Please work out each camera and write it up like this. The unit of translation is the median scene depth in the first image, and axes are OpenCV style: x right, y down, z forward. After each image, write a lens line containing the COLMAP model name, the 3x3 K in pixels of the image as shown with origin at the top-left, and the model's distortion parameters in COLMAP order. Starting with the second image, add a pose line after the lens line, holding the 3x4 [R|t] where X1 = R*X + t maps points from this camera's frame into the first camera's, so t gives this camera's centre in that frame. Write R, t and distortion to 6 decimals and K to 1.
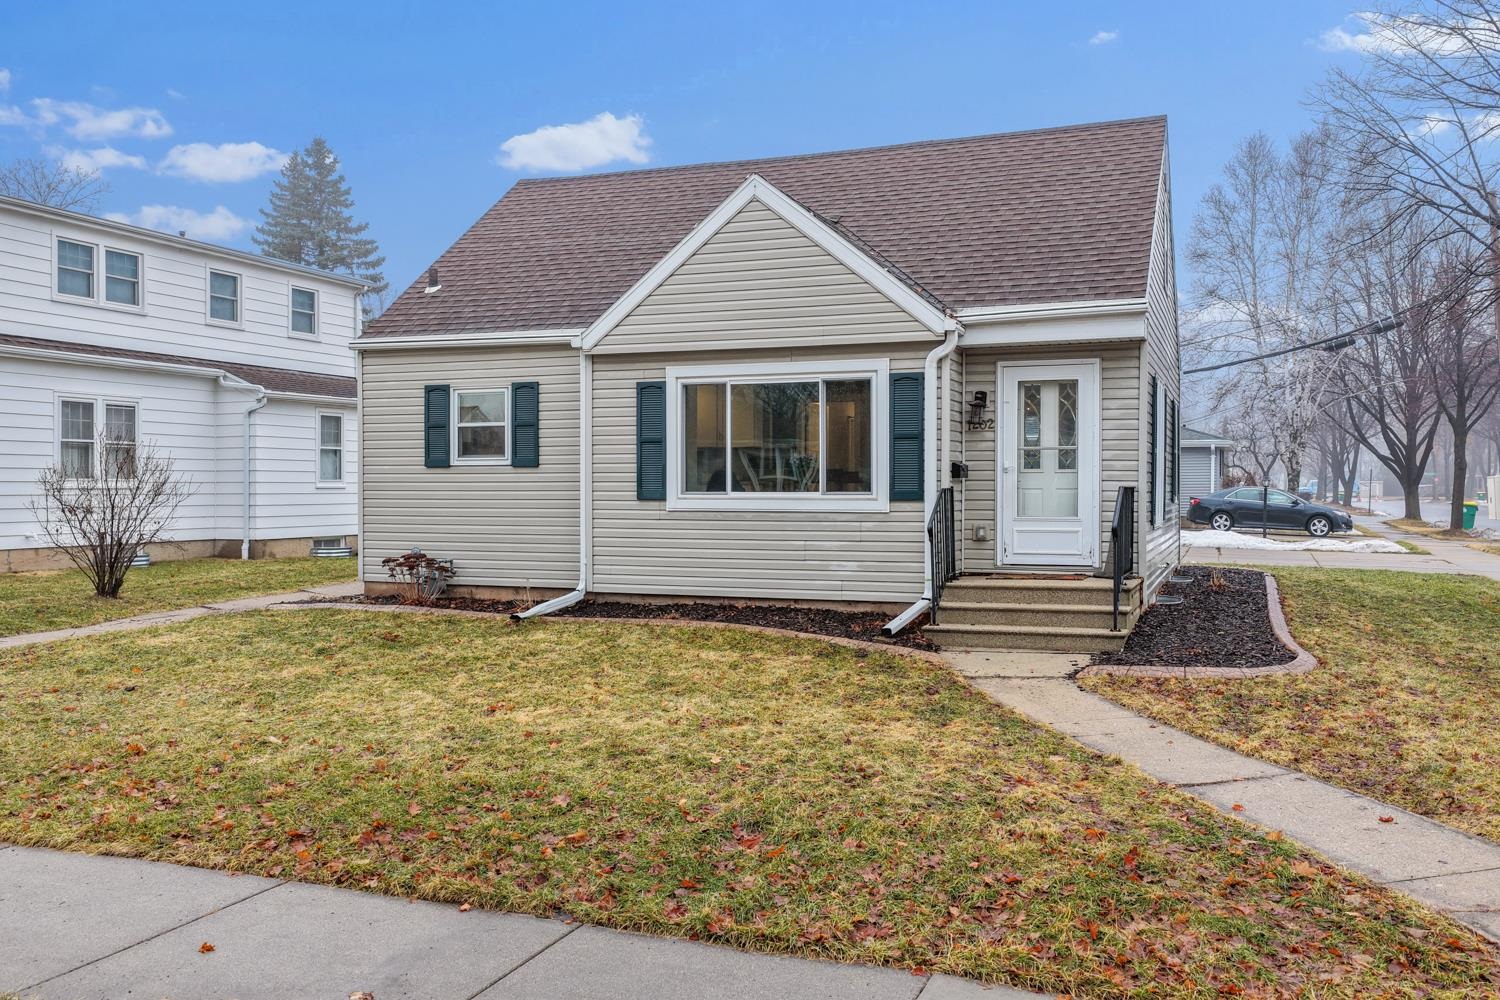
lens RADIAL K [[1249.2, 0, 757.2], [0, 1249.2, 491.8], [0, 0, 1]] dist [-0.003152, 0.011458]
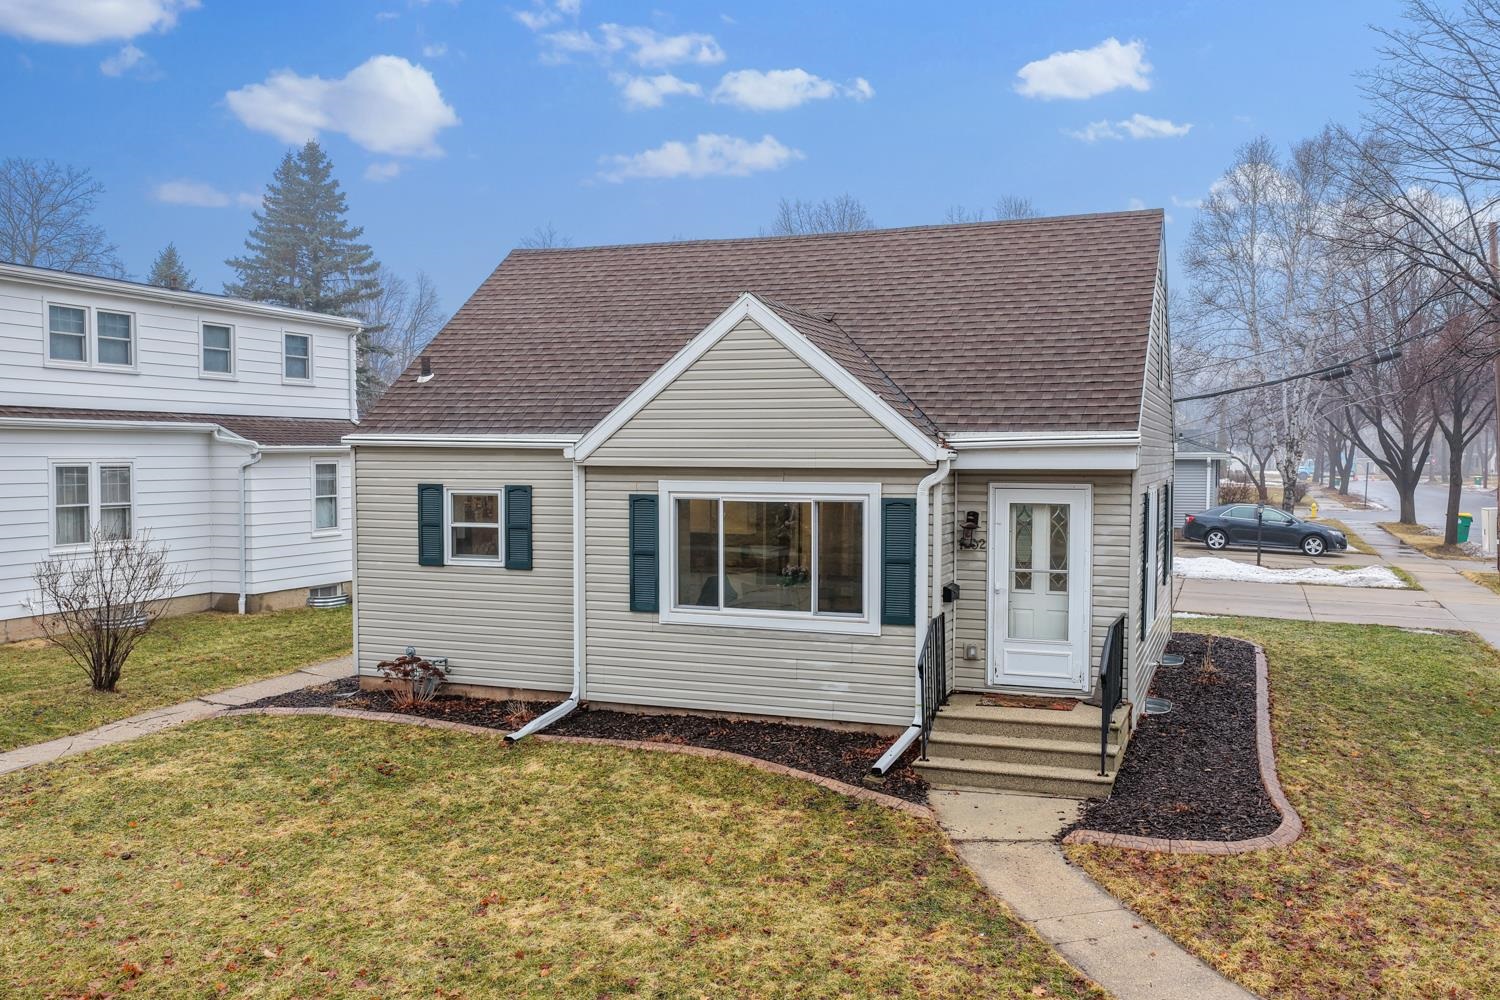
lens RADIAL K [[1247.9, 0, 756.0], [0, 1247.9, 502.1], [0, 0, 1]] dist [-0.004479, 0.016816]
pose [[0.999999, 0.001586, 0.000592, 0.004326], [-0.001607, 0.999330, 0.036556, -0.117986], [-0.000533, -0.036557, 0.999331, 0.000649]]
